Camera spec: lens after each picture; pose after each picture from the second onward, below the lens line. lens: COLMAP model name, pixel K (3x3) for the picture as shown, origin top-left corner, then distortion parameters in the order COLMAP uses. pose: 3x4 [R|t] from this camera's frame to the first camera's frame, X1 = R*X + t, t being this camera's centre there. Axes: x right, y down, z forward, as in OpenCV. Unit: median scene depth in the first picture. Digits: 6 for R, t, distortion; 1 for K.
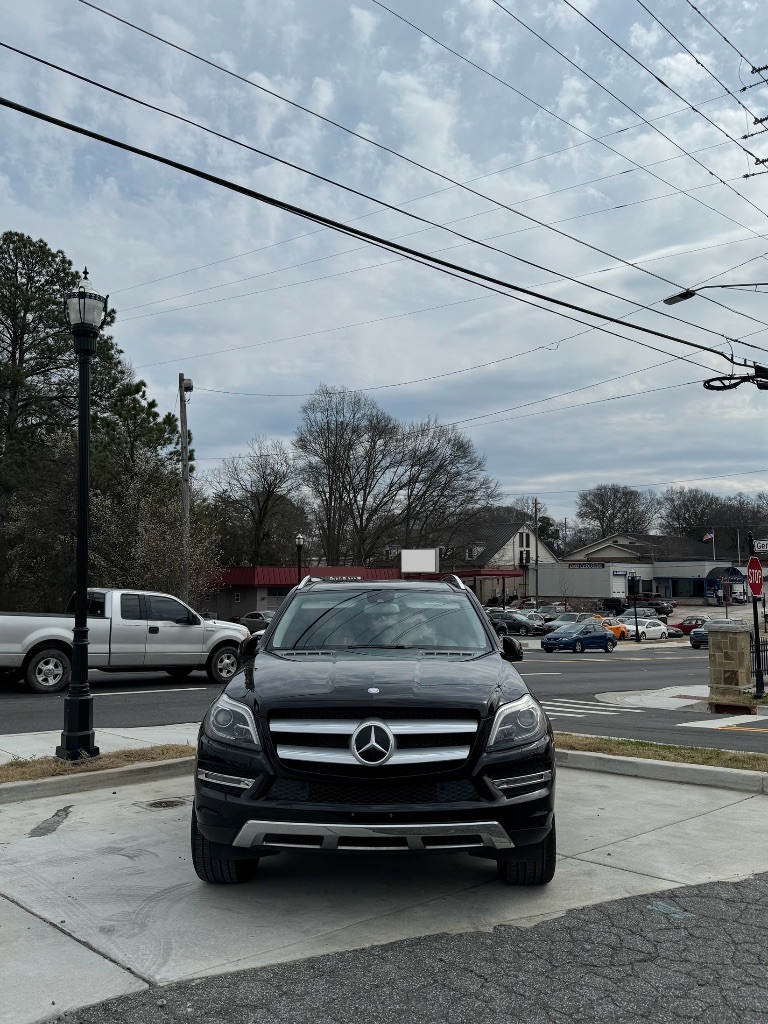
lens RADIAL K [[836.0, 0, 388.6], [0, 836.0, 538.5], [0, 0, 1]] dist [0.074703, -0.139573]
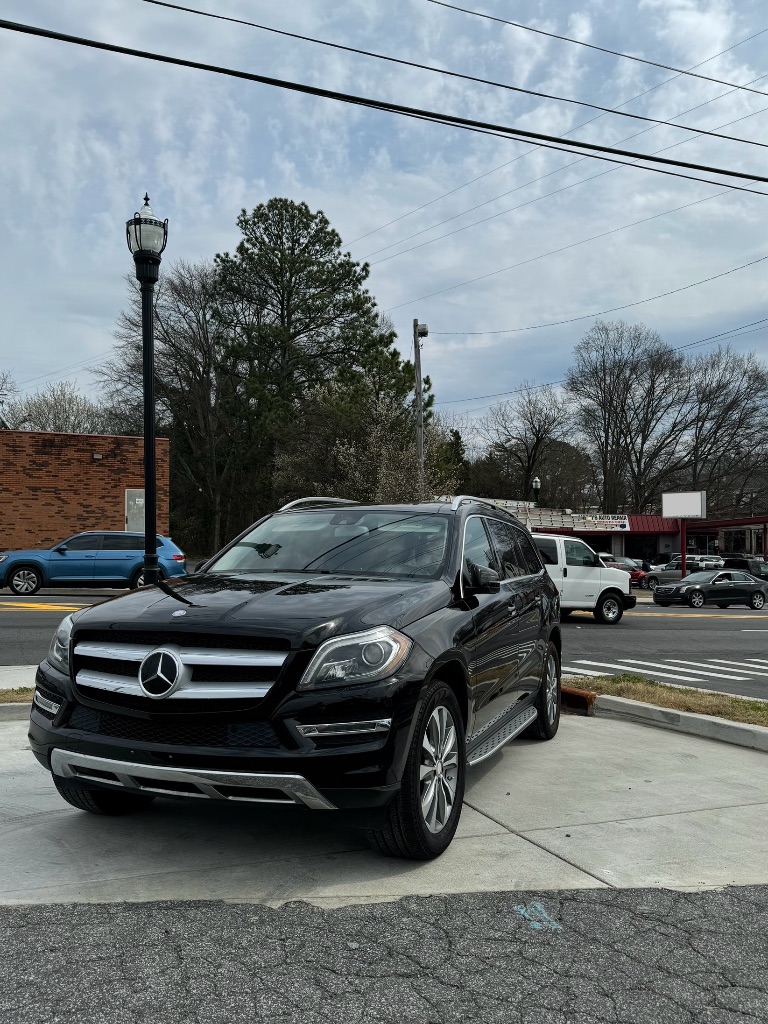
lens RADIAL K [[836.0, 0, 388.6], [0, 836.0, 538.5], [0, 0, 1]] dist [0.074703, -0.139573]
pose [[0.940432, 0.002824, -0.339970, 0.387796], [0.017280, 0.998276, 0.056093, 0.050595], [0.339543, -0.058626, 0.938762, 0.225197]]
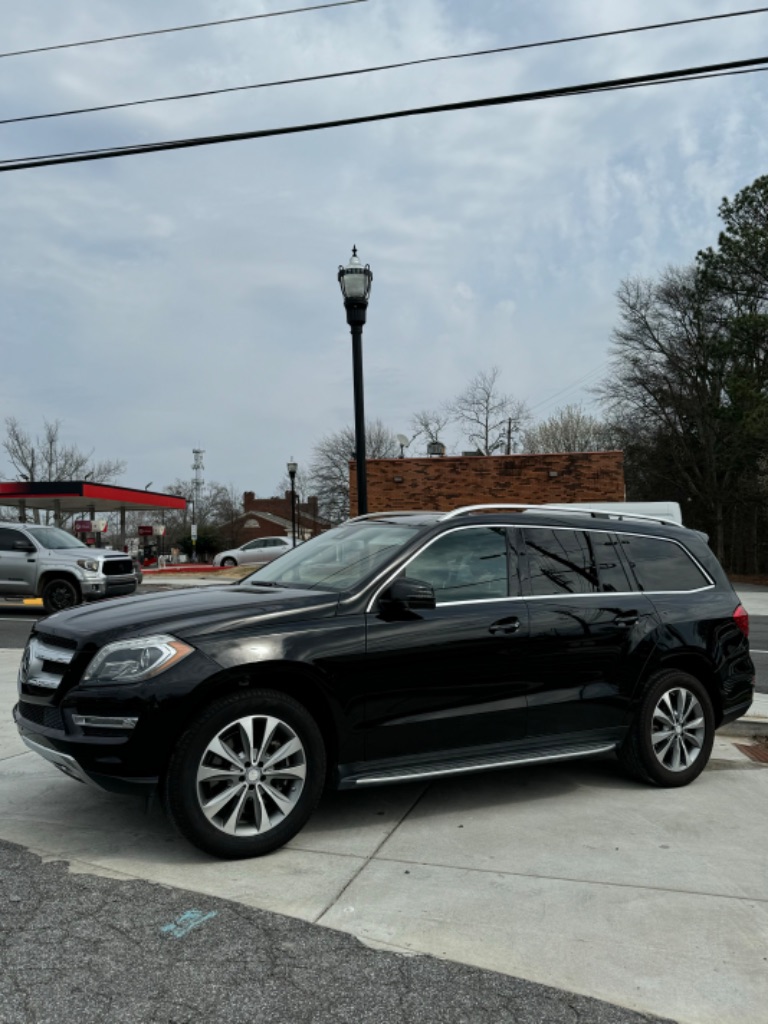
lens RADIAL K [[836.0, 0, 388.6], [0, 836.0, 538.5], [0, 0, 1]] dist [0.074703, -0.139573]
pose [[0.558810, -0.020613, -0.829039, 0.904950], [0.060214, 0.998061, 0.015771, 0.075920], [0.827107, -0.058732, 0.558968, 0.621687]]
